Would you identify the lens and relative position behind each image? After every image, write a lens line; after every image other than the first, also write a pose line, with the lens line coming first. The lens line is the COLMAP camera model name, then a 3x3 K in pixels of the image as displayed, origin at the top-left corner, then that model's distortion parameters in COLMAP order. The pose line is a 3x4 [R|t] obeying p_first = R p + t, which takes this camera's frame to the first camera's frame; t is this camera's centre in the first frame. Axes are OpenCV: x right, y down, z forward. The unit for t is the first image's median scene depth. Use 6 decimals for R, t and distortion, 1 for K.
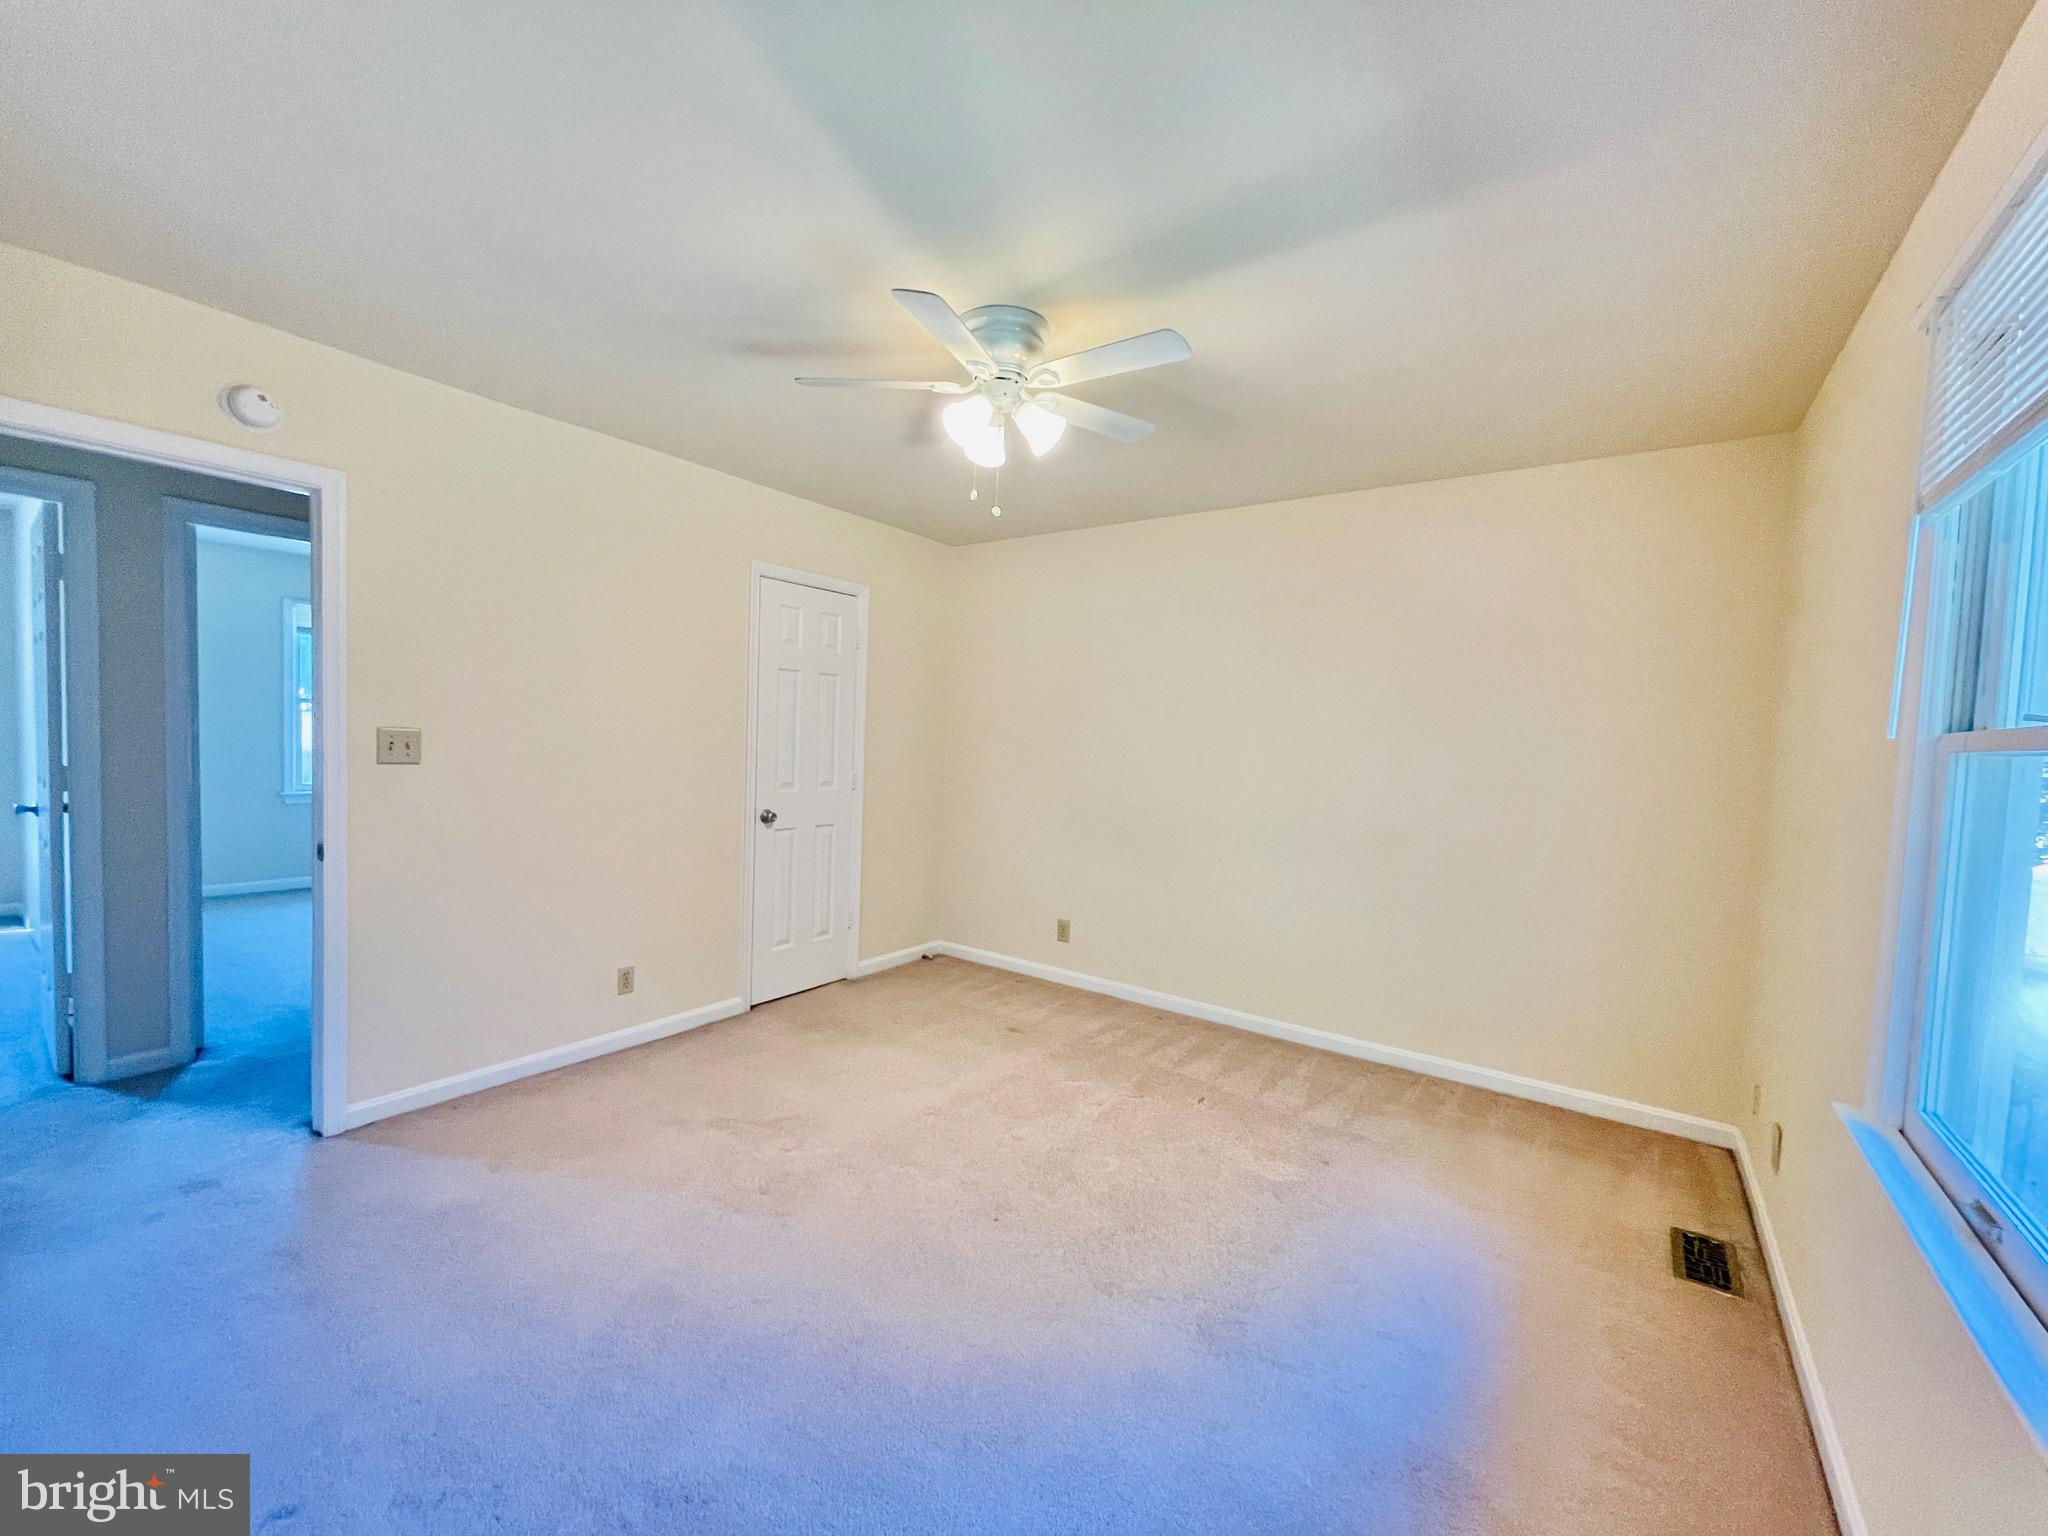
lens RADIAL K [[822.0, 0, 1015.1], [0, 822.0, 774.9], [0, 0, 1]] dist [-0.001434, 0.000580]
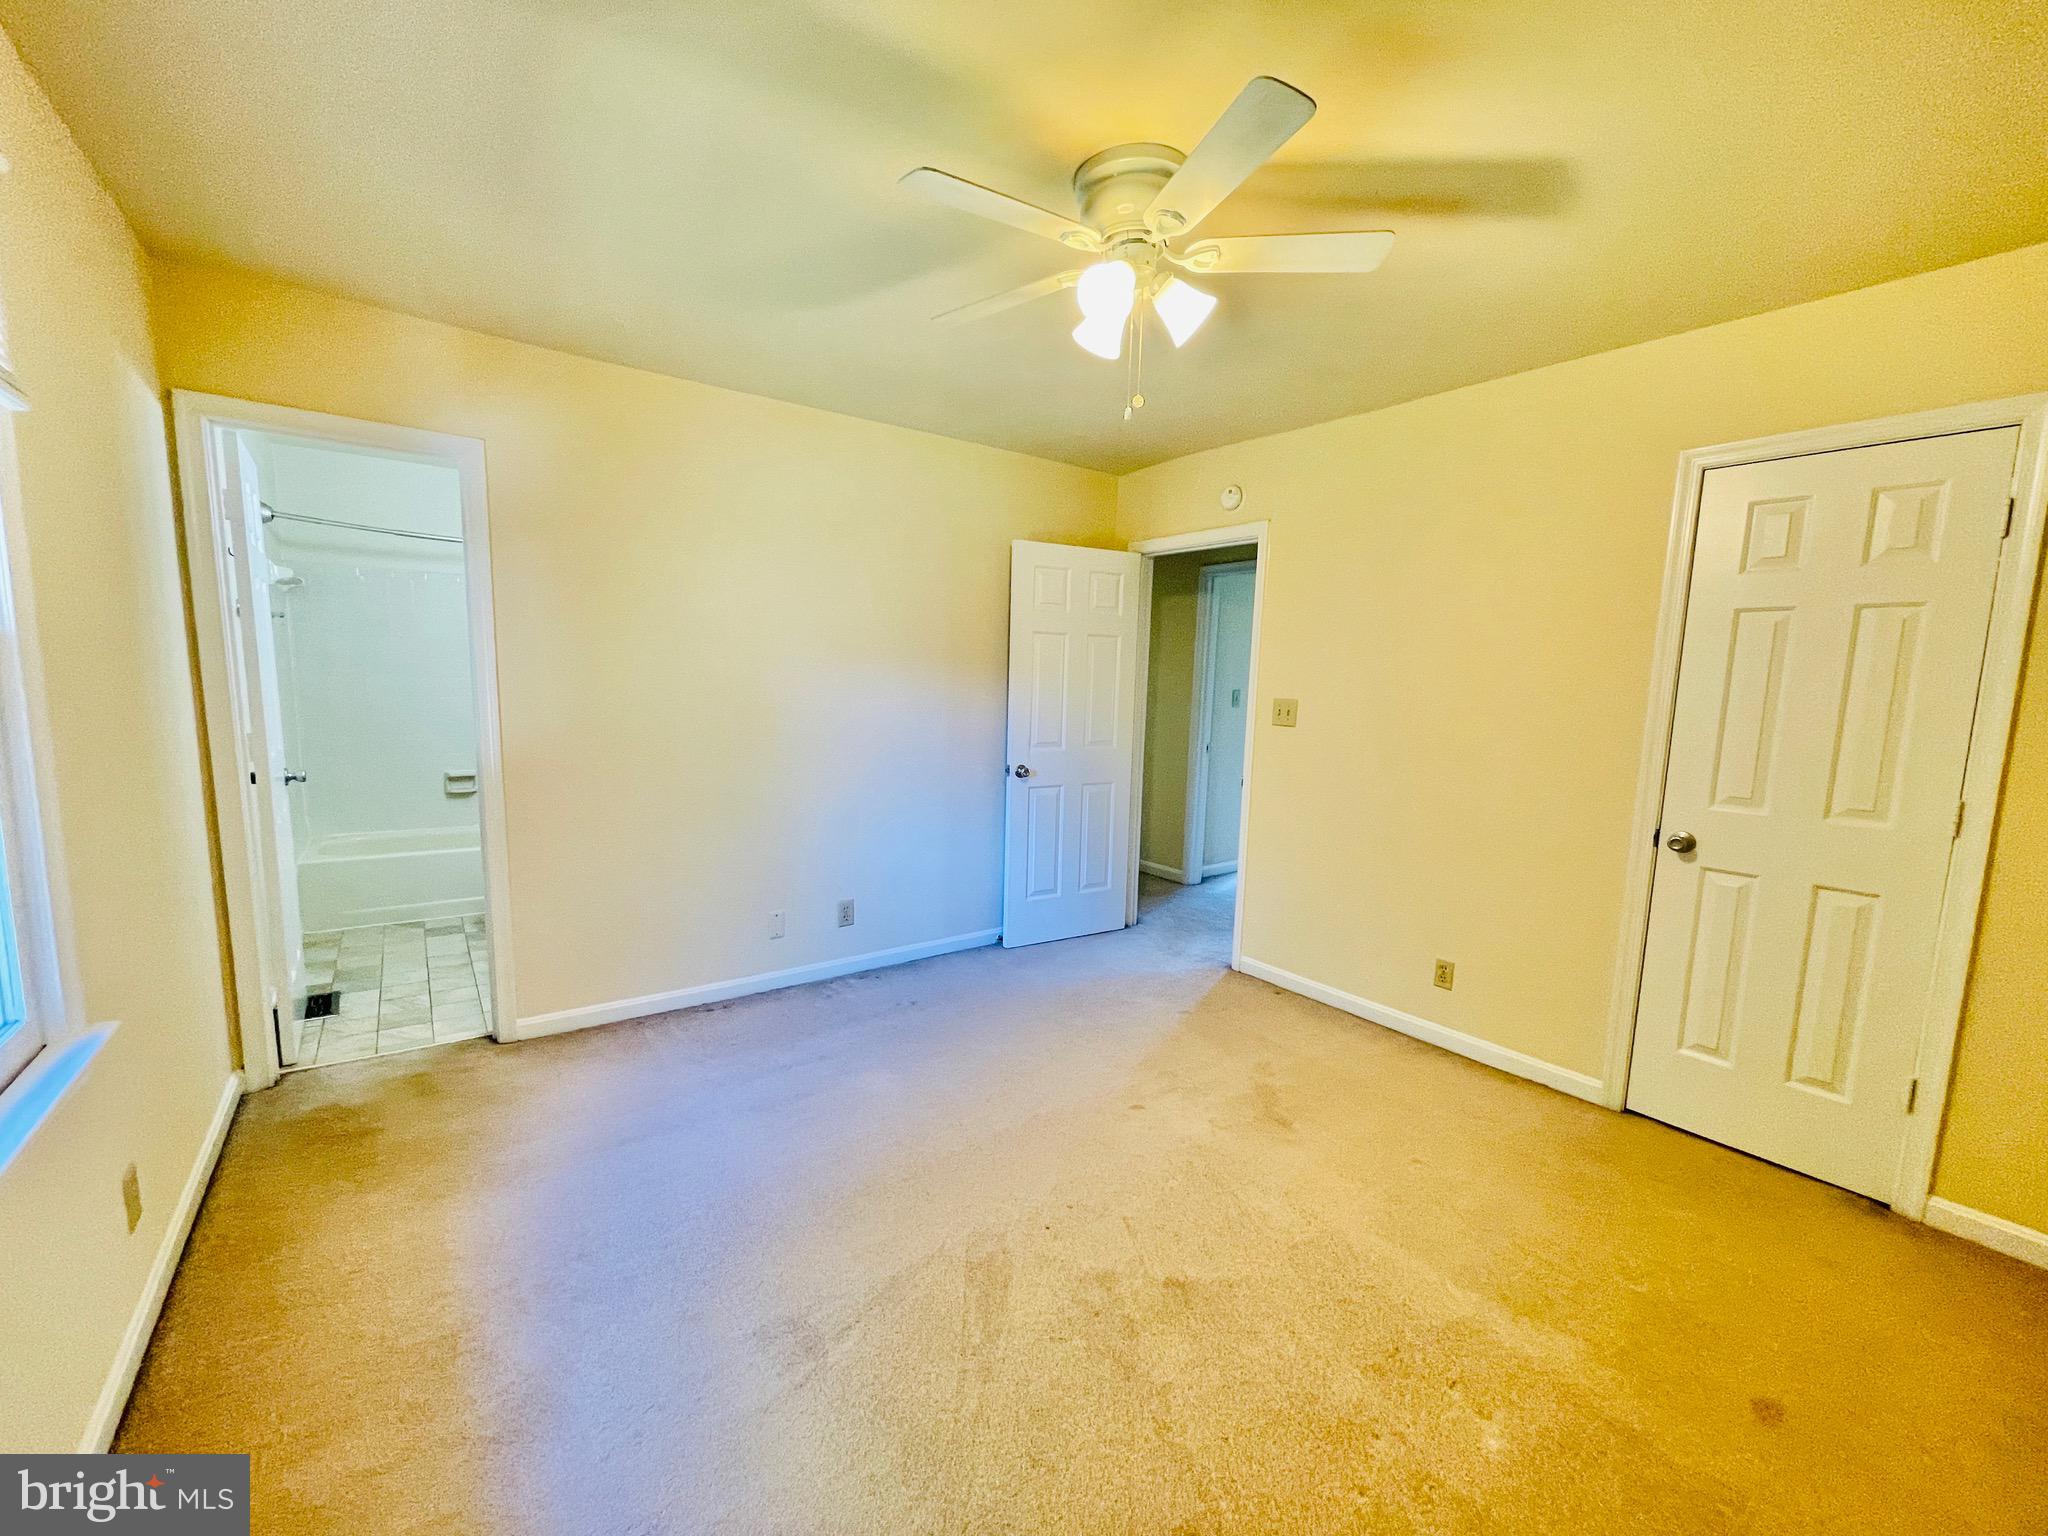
lens RADIAL K [[822.0, 0, 1015.1], [0, 822.0, 774.9], [0, 0, 1]] dist [-0.001434, 0.000580]
pose [[-0.302778, 0.083329, -0.949411, 0.518468], [-0.070634, 0.991469, 0.109547, -0.039280], [0.950440, 0.100229, -0.294309, 0.768854]]
